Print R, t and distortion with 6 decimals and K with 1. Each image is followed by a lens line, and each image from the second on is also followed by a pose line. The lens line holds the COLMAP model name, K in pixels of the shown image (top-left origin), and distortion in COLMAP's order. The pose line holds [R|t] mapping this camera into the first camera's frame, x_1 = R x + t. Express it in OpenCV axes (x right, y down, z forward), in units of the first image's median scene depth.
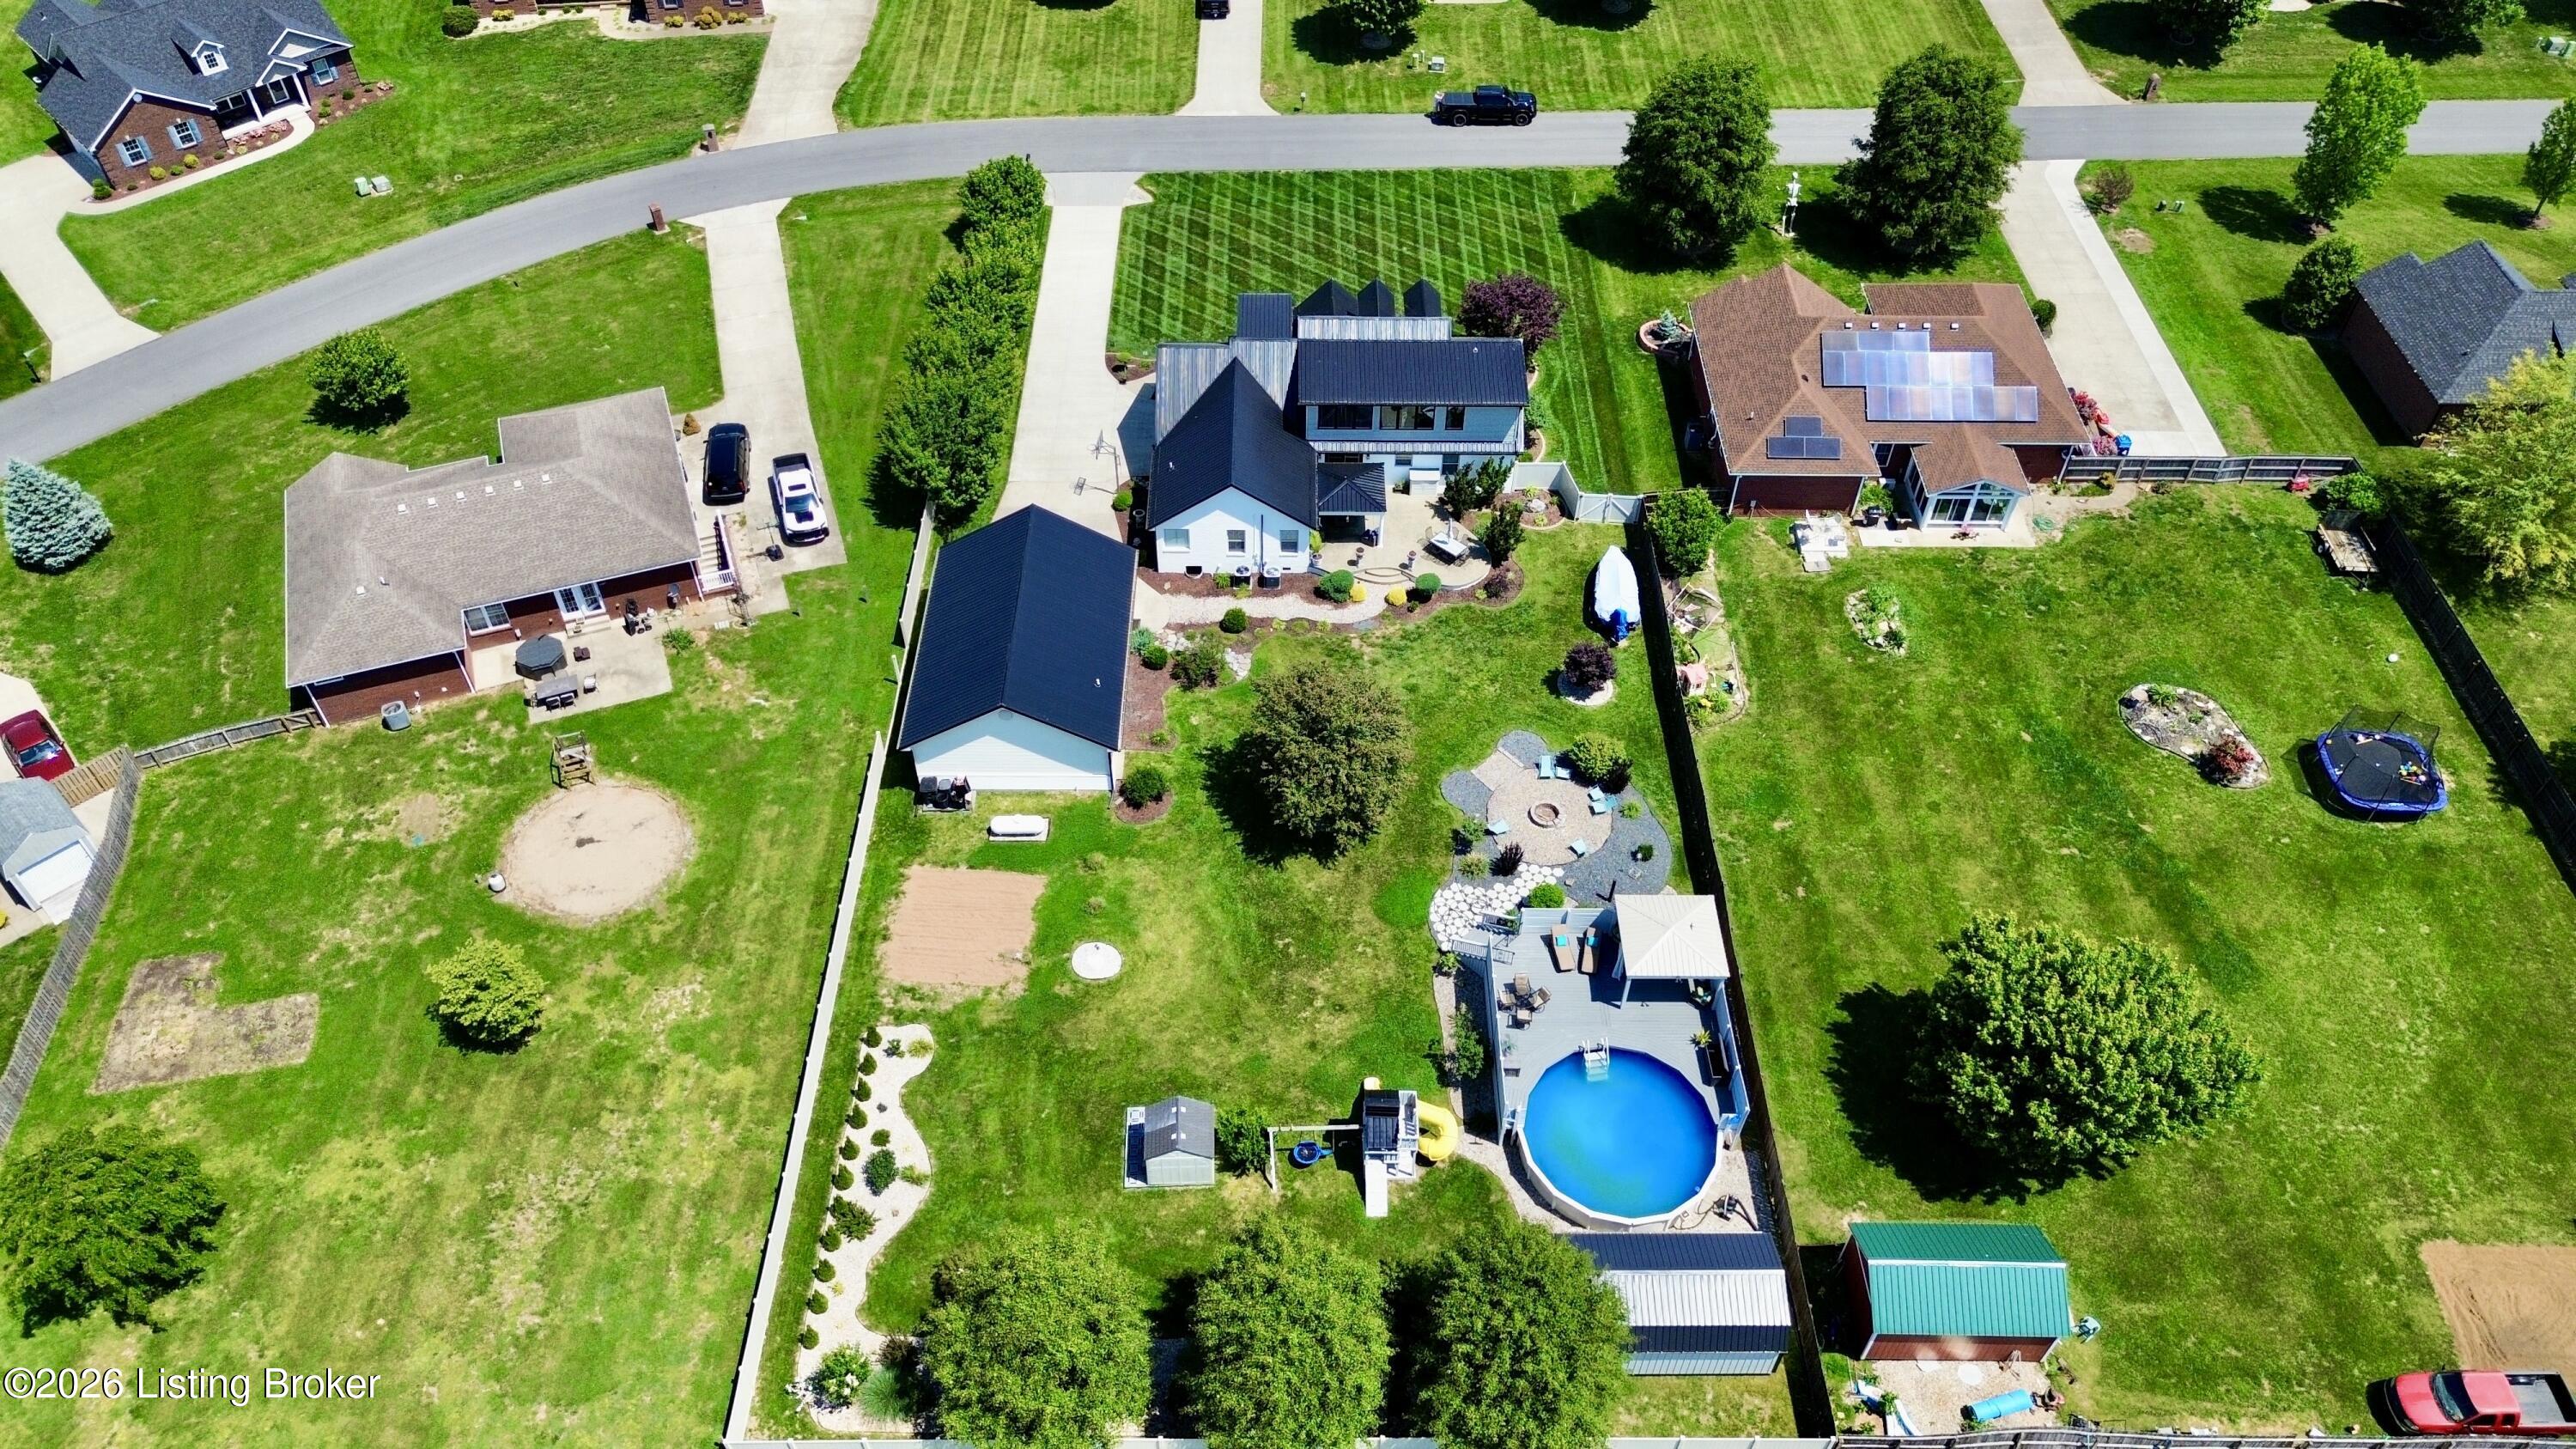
lens RADIAL K [[1824.6, 0, 1288.0], [0, 1824.6, 724.5], [0, 0, 1]] dist [0.074730, -0.072949]
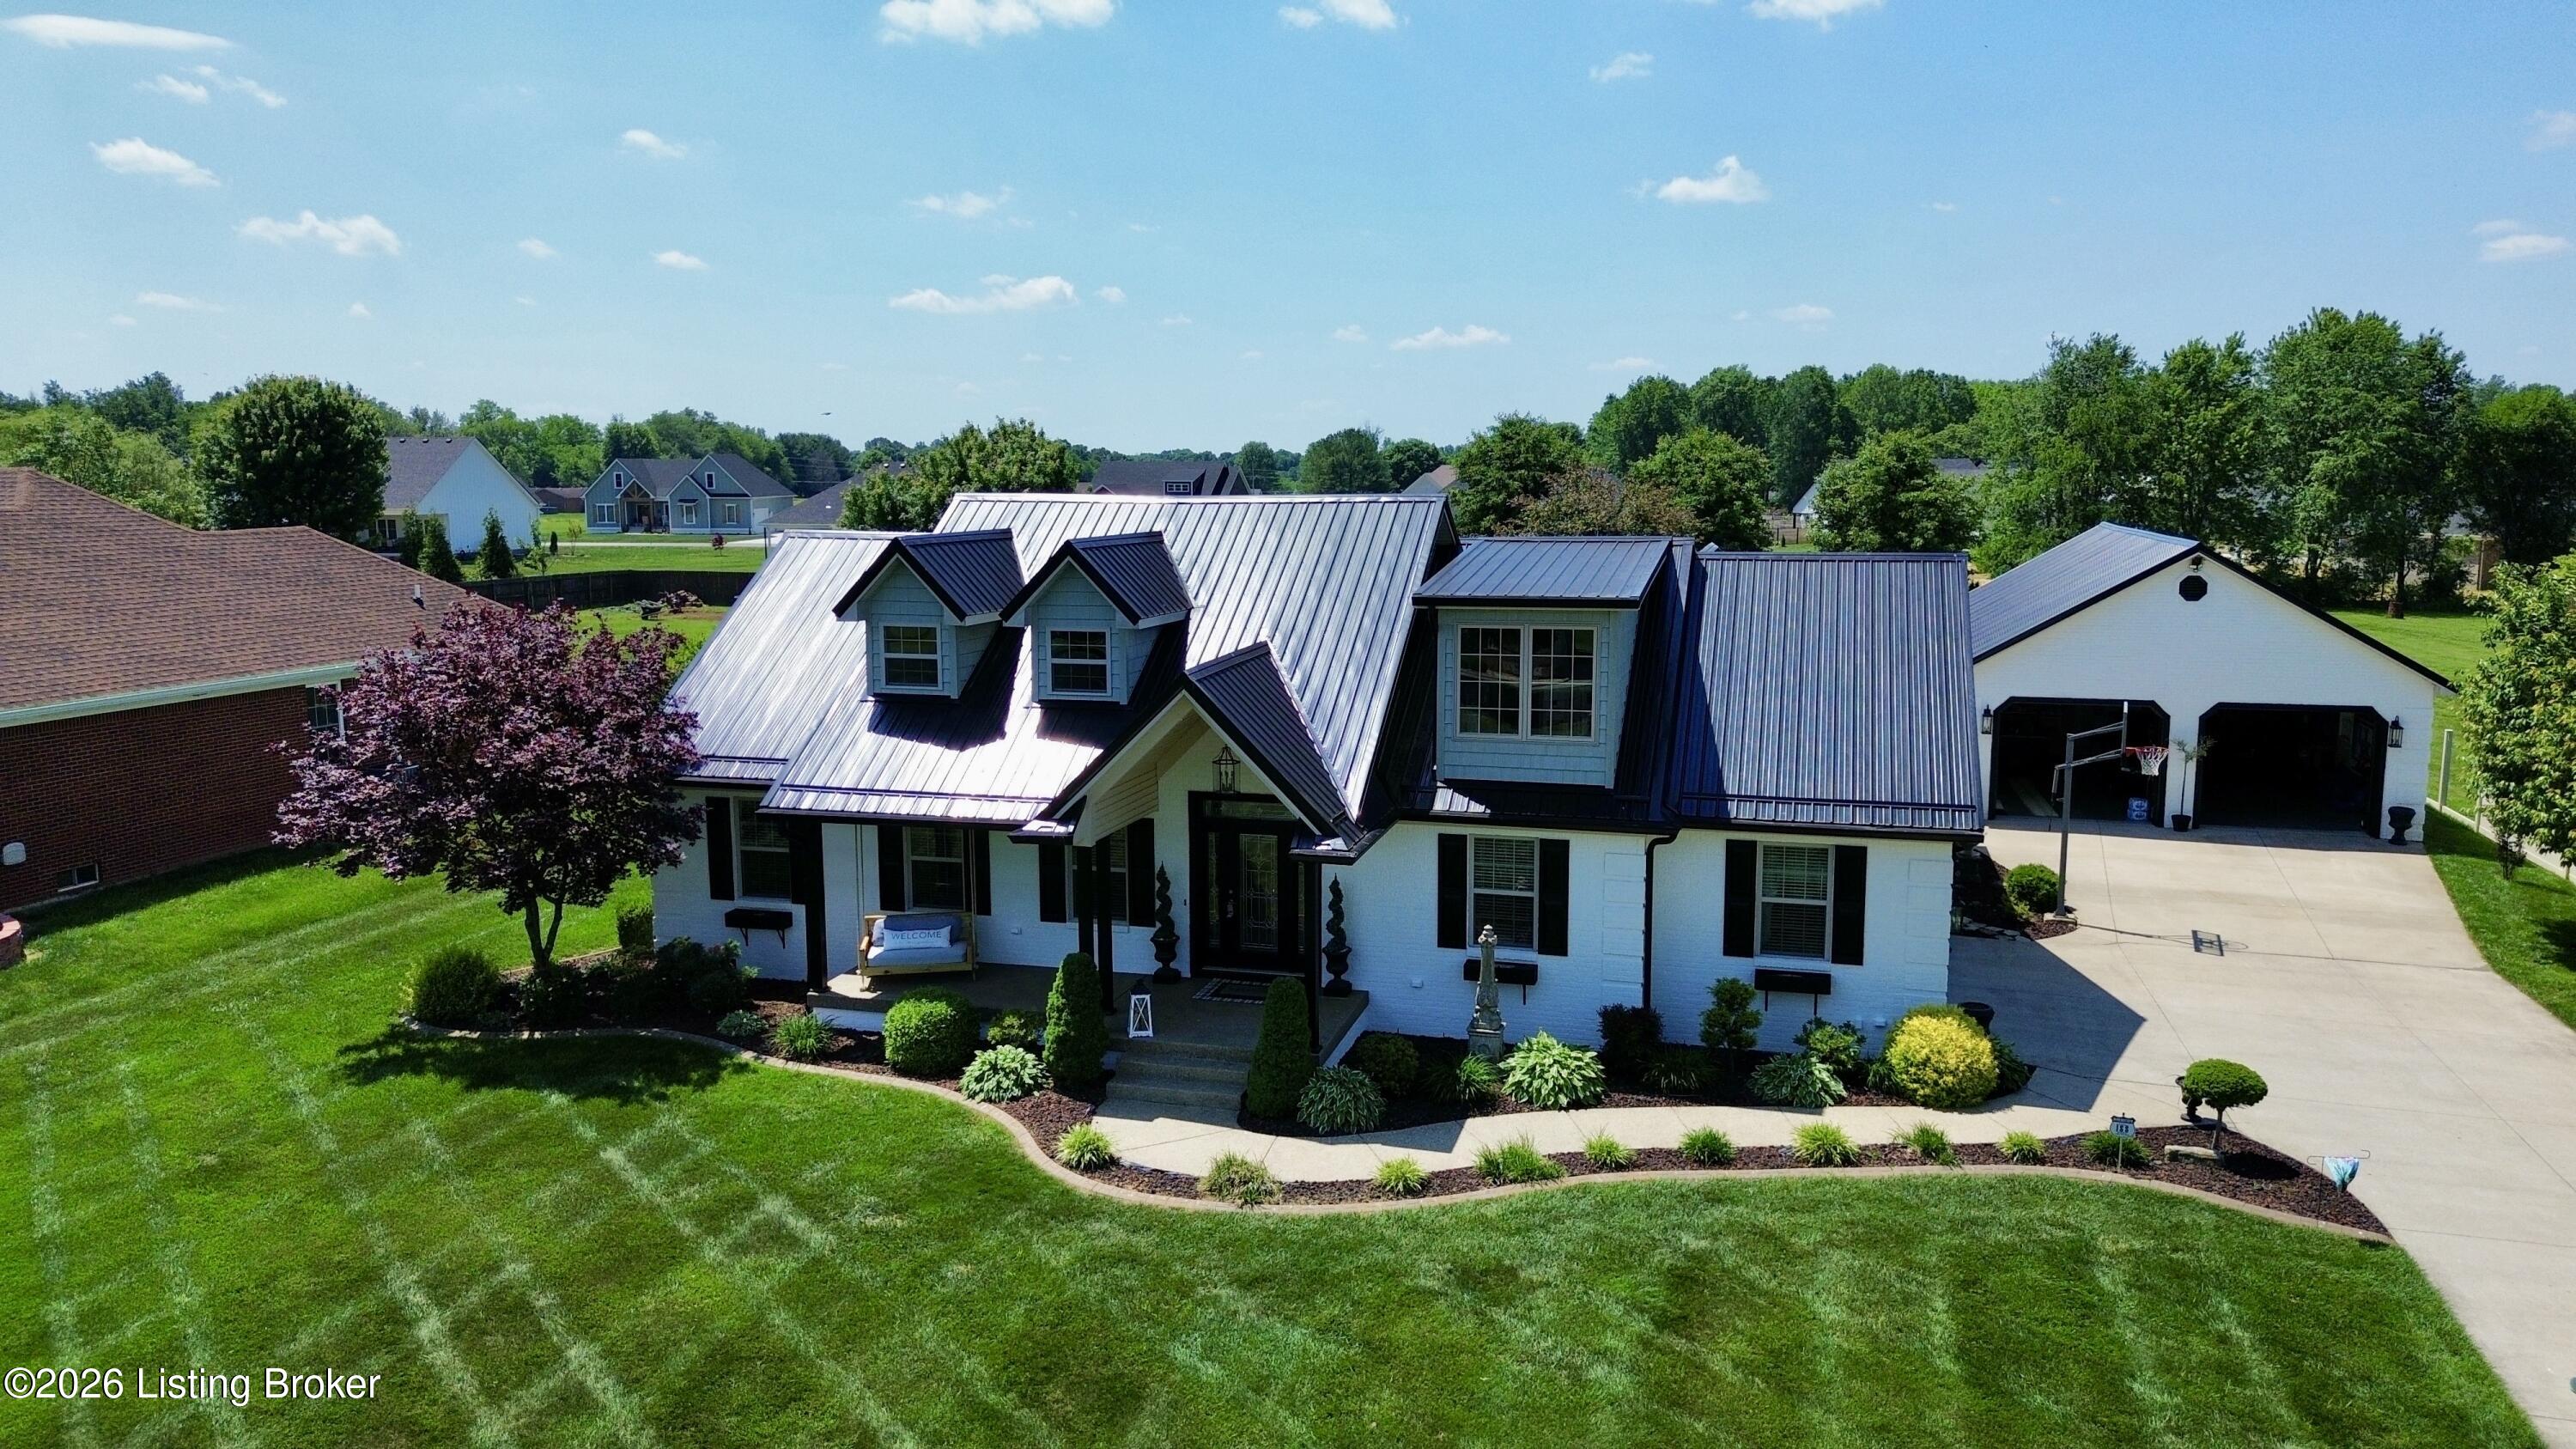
lens RADIAL K [[1824.6, 0, 1288.0], [0, 1824.6, 724.5], [0, 0, 1]] dist [0.074730, -0.072949]
pose [[-0.962390, -0.045067, 0.267908, -0.050680], [0.194460, 0.574368, 0.795165, -0.451392], [-0.189713, 0.817356, -0.544002, 1.239725]]
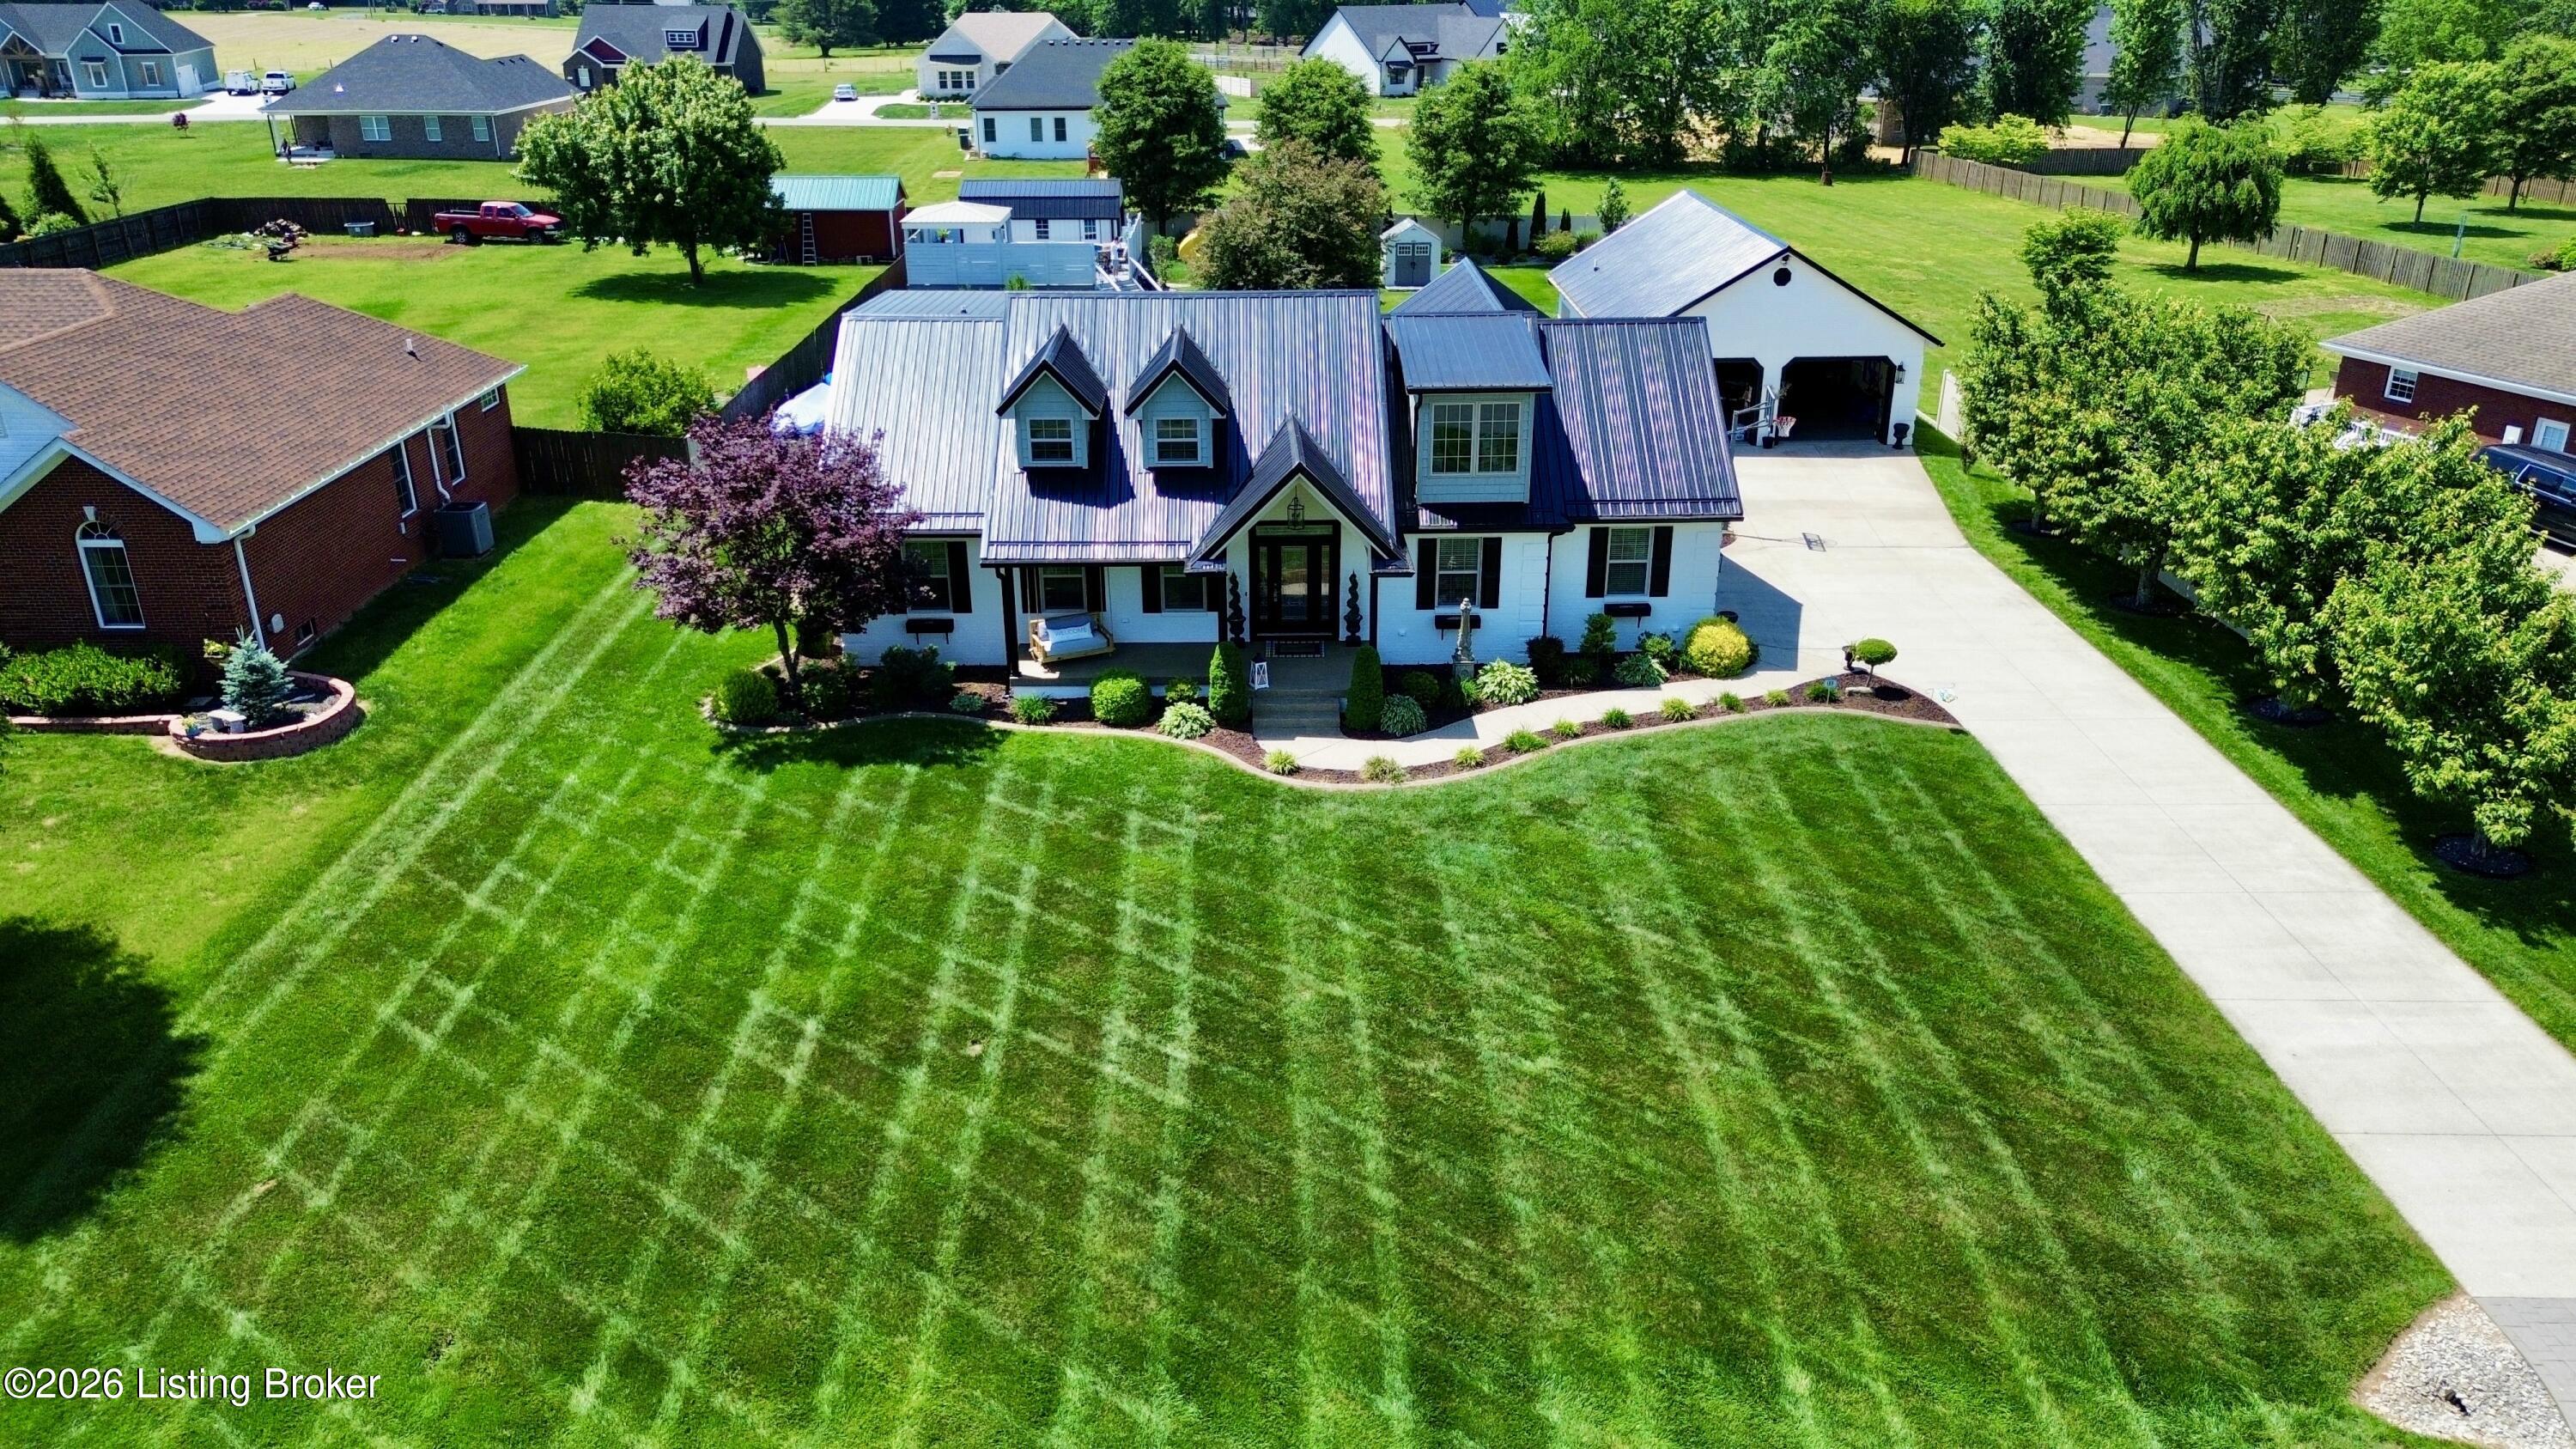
lens RADIAL K [[1821.0, 0, 1288.0], [0, 1821.0, 724.5], [0, 0, 1]] dist [0.076384, -0.072734]
pose [[-0.999753, 0.001972, -0.022156, 0.036949], [-0.020151, 0.341493, 0.939668, -0.598861], [0.009419, 0.939882, -0.341369, 1.284177]]
